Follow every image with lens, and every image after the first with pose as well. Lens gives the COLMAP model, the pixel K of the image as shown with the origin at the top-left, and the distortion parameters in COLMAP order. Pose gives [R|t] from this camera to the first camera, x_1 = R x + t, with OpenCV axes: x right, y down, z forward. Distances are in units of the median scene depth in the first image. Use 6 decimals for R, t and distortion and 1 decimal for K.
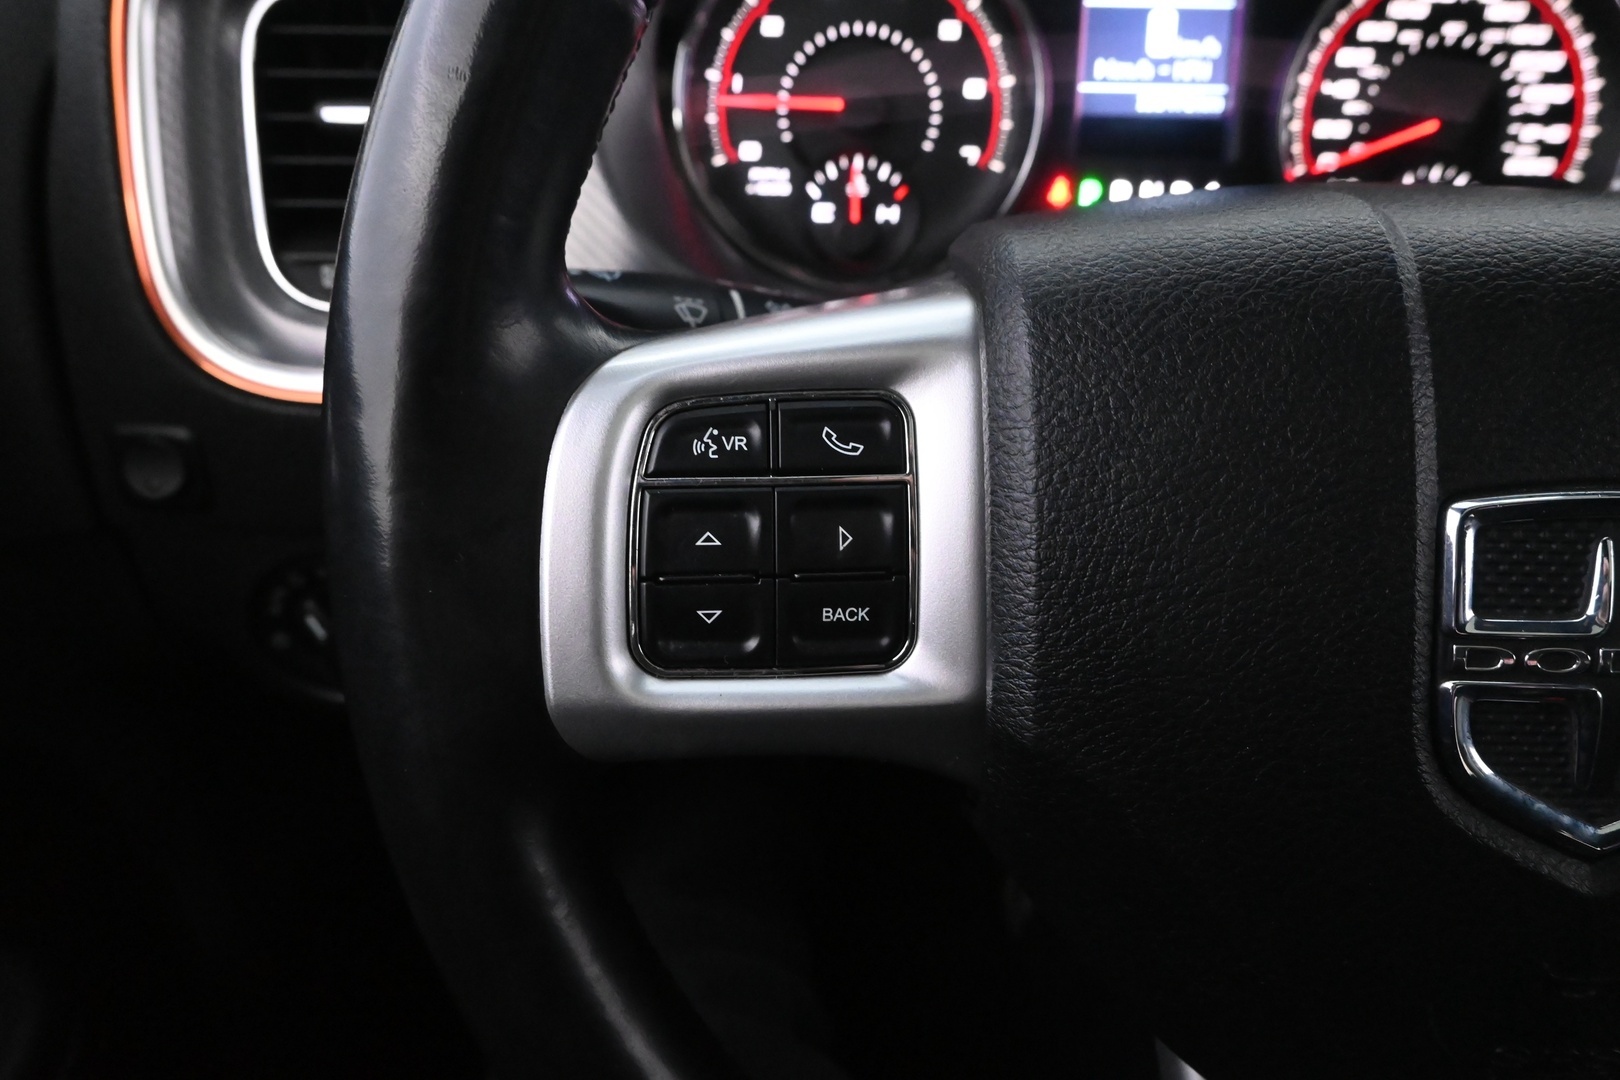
lens RADIAL K [[1115.9, 0, 821.1], [0, 1115.9, 537.9], [0, 0, 1]] dist [-0.003332, -0.013427]
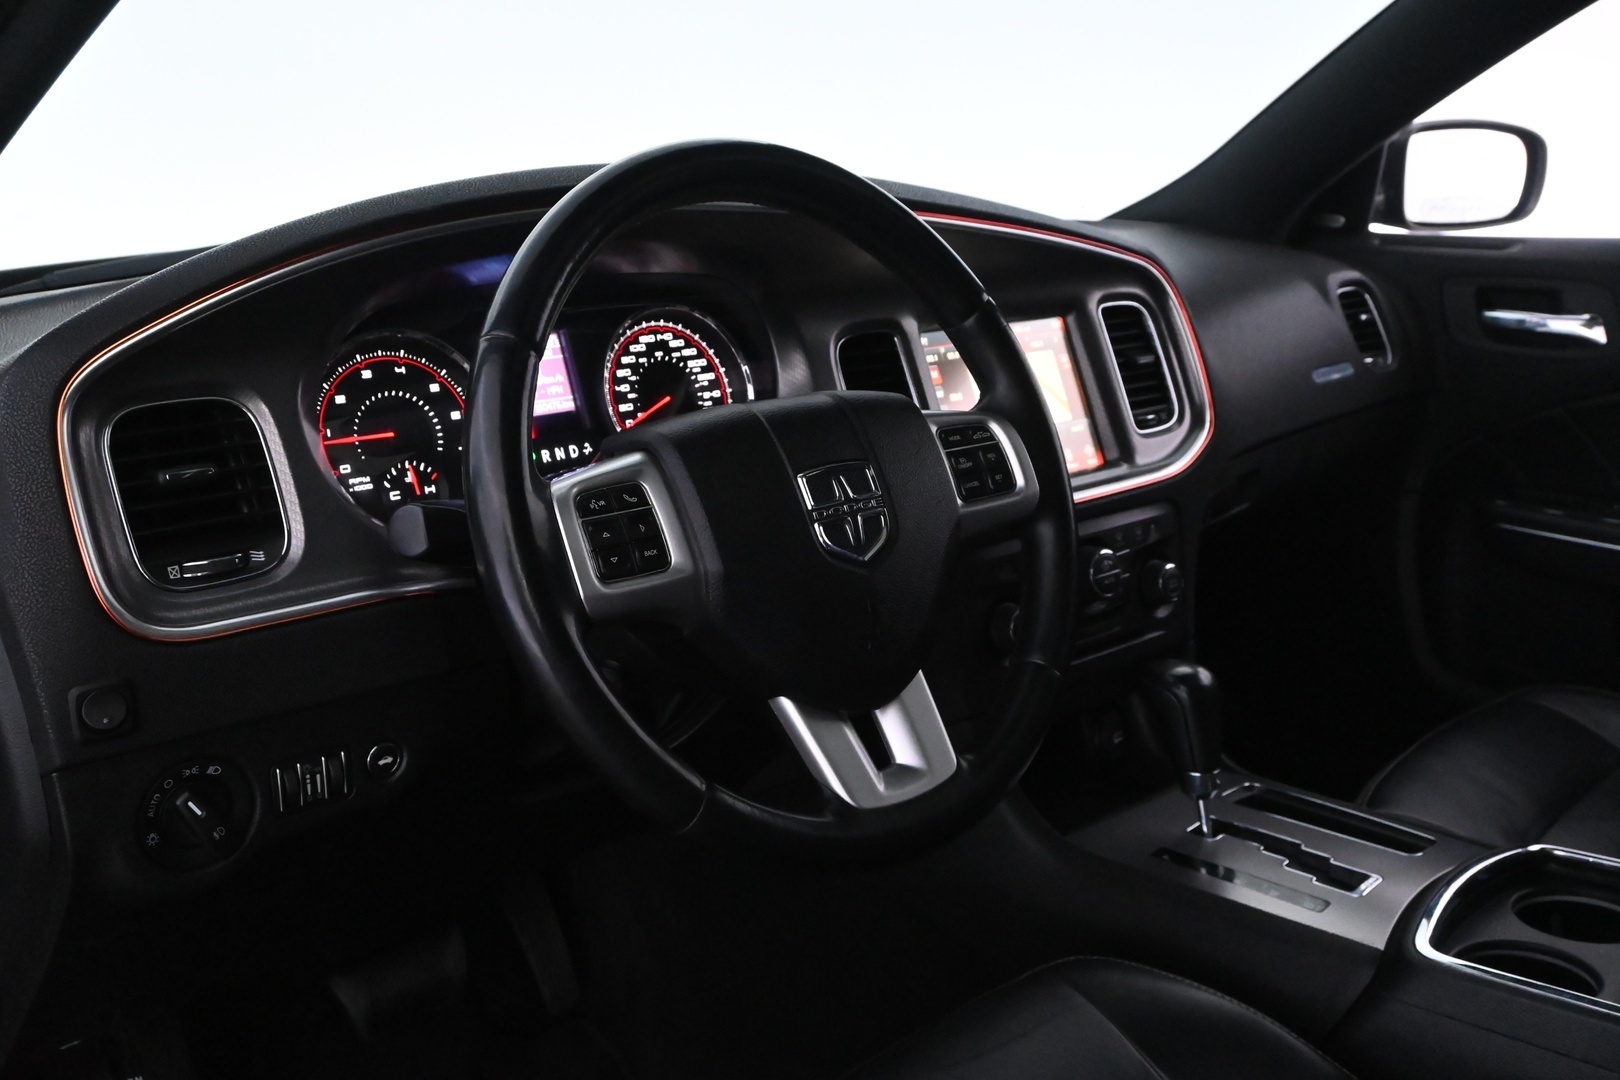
lens RADIAL K [[1455.8, 0, 812.0], [0, 1455.8, 540.2], [0, 0, 1]] dist [-0.052865, 0.001193]
pose [[0.721612, -0.196777, 0.663743, -1.023936], [0.403703, 0.898474, -0.172534, 0.402936], [-0.562405, 0.392458, 0.727789, -0.921158]]
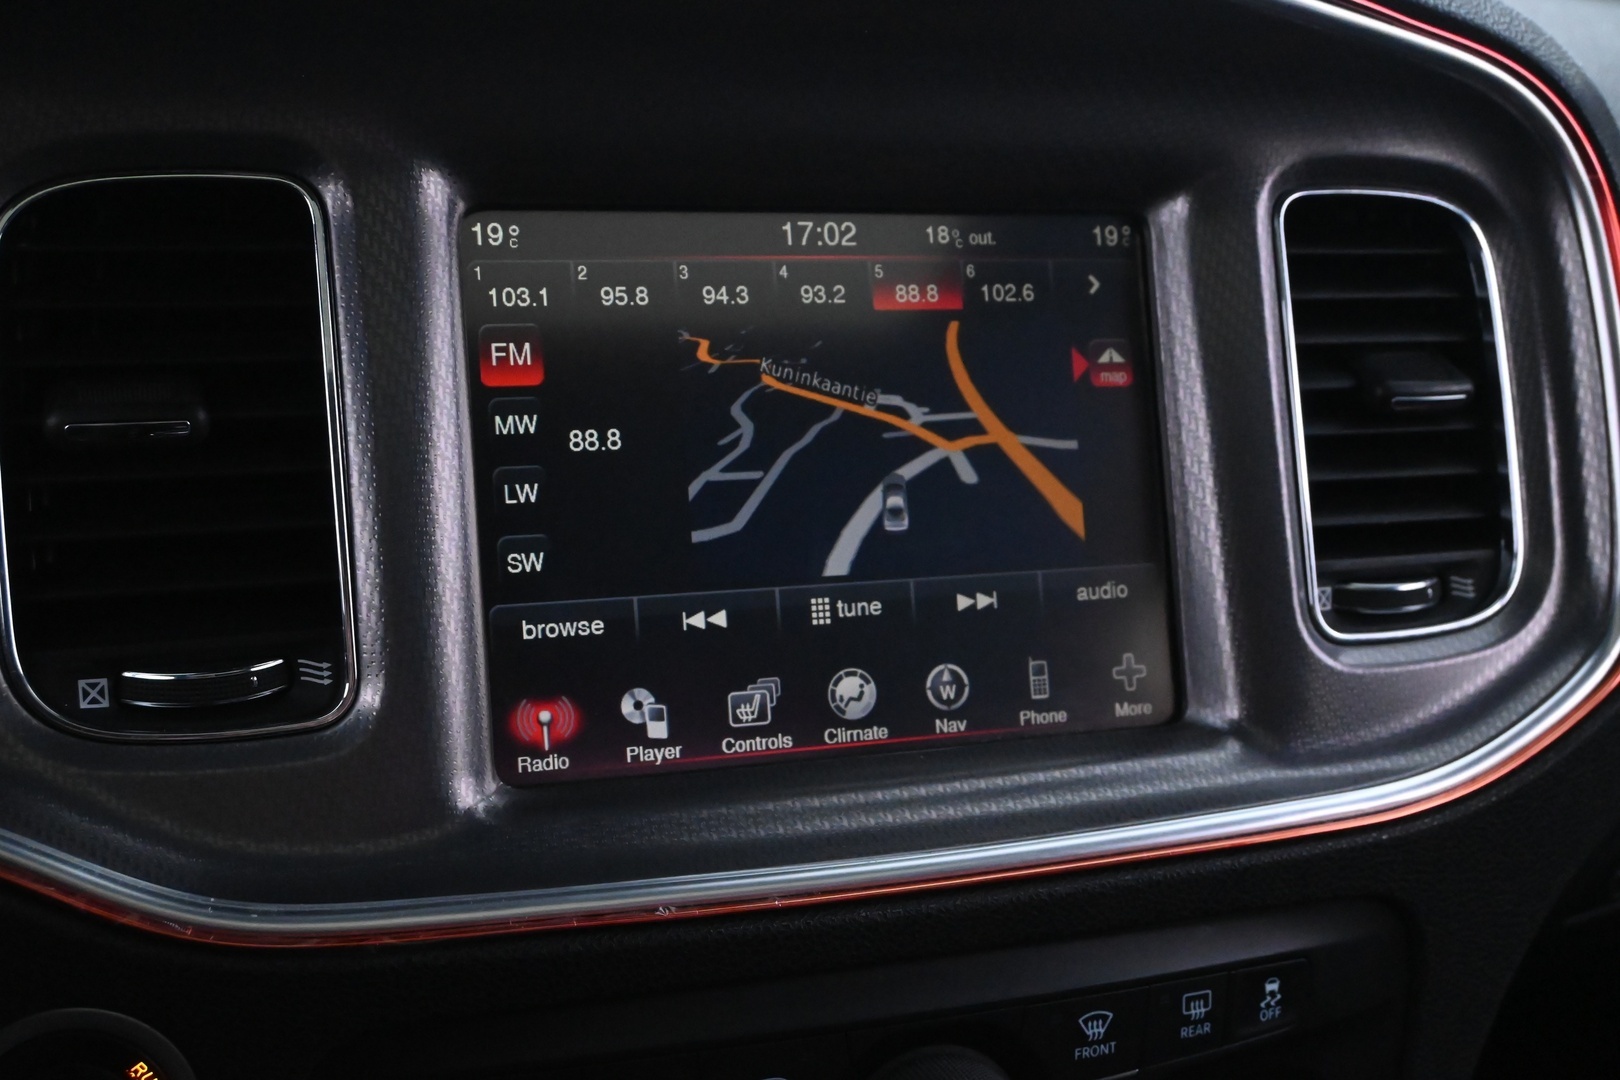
lens RADIAL K [[1827.5, 0, 807.6], [0, 1827.5, 534.4], [0, 0, 1]] dist [-0.004296, 0.000000]
pose [[0.918575, -0.082073, 0.386633, 0.859671], [0.171504, 0.964082, -0.202813, 0.052278], [-0.356100, 0.252608, 0.899657, -0.072630]]
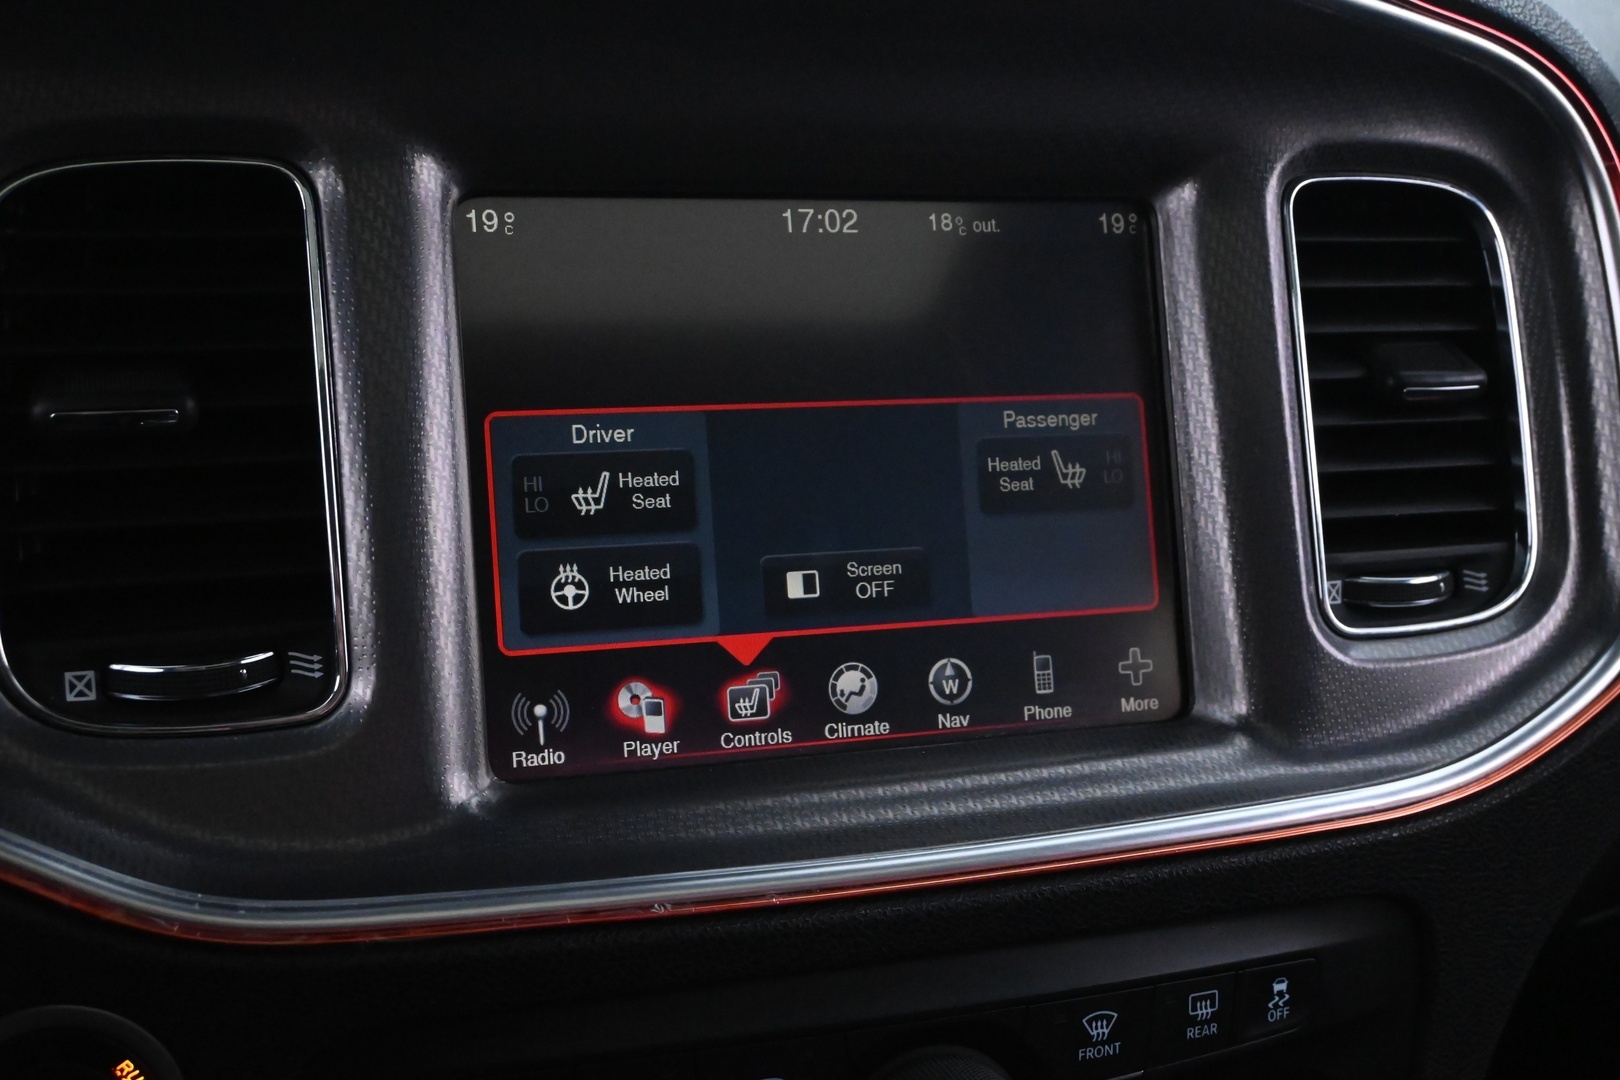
lens RADIAL K [[1827.5, 0, 807.9], [0, 1827.5, 535.2], [0, 0, 1]] dist [-0.004296, 0.000000]
pose [[0.921682, -0.082017, 0.379178, 0.873956], [0.169390, 0.964386, -0.203144, 0.054337], [-0.349012, 0.251463, 0.902750, -0.059219]]
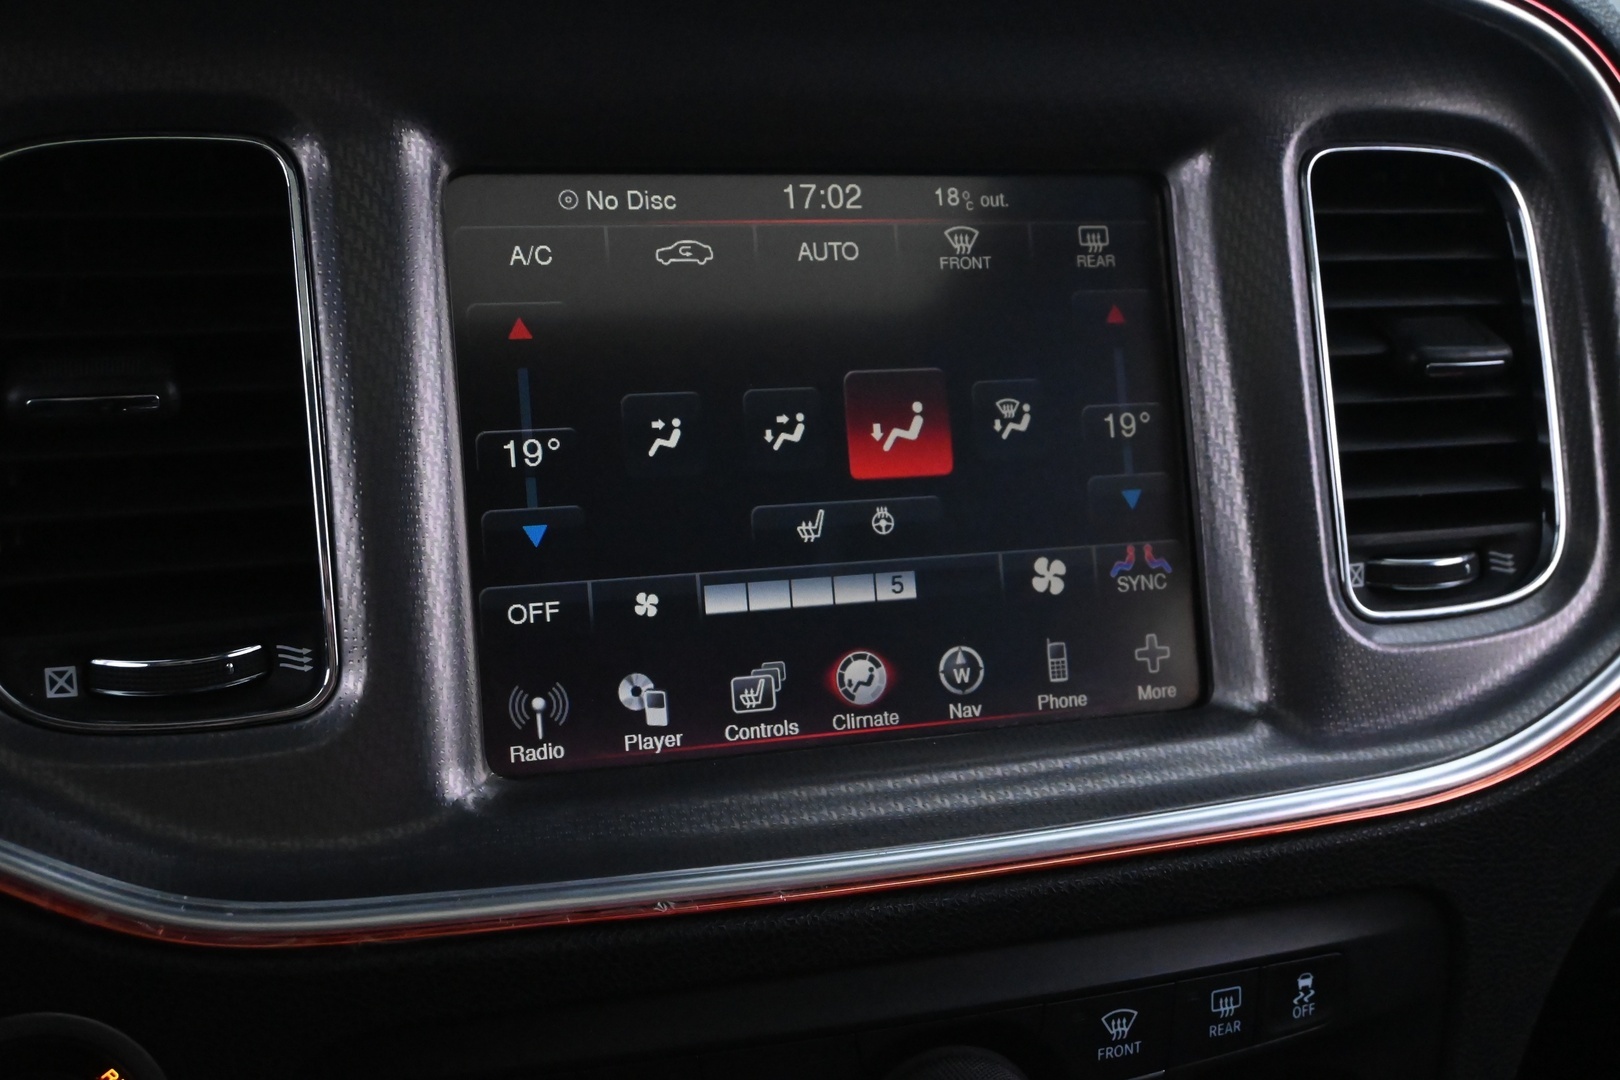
lens RADIAL K [[1827.5, 0, 808.2], [0, 1827.5, 535.1], [0, 0, 1]] dist [-0.004296, 0.000000]
pose [[0.922945, -0.091645, 0.373863, 0.888716], [0.177391, 0.963227, -0.201805, 0.053706], [-0.341621, 0.252575, 0.905263, -0.028945]]
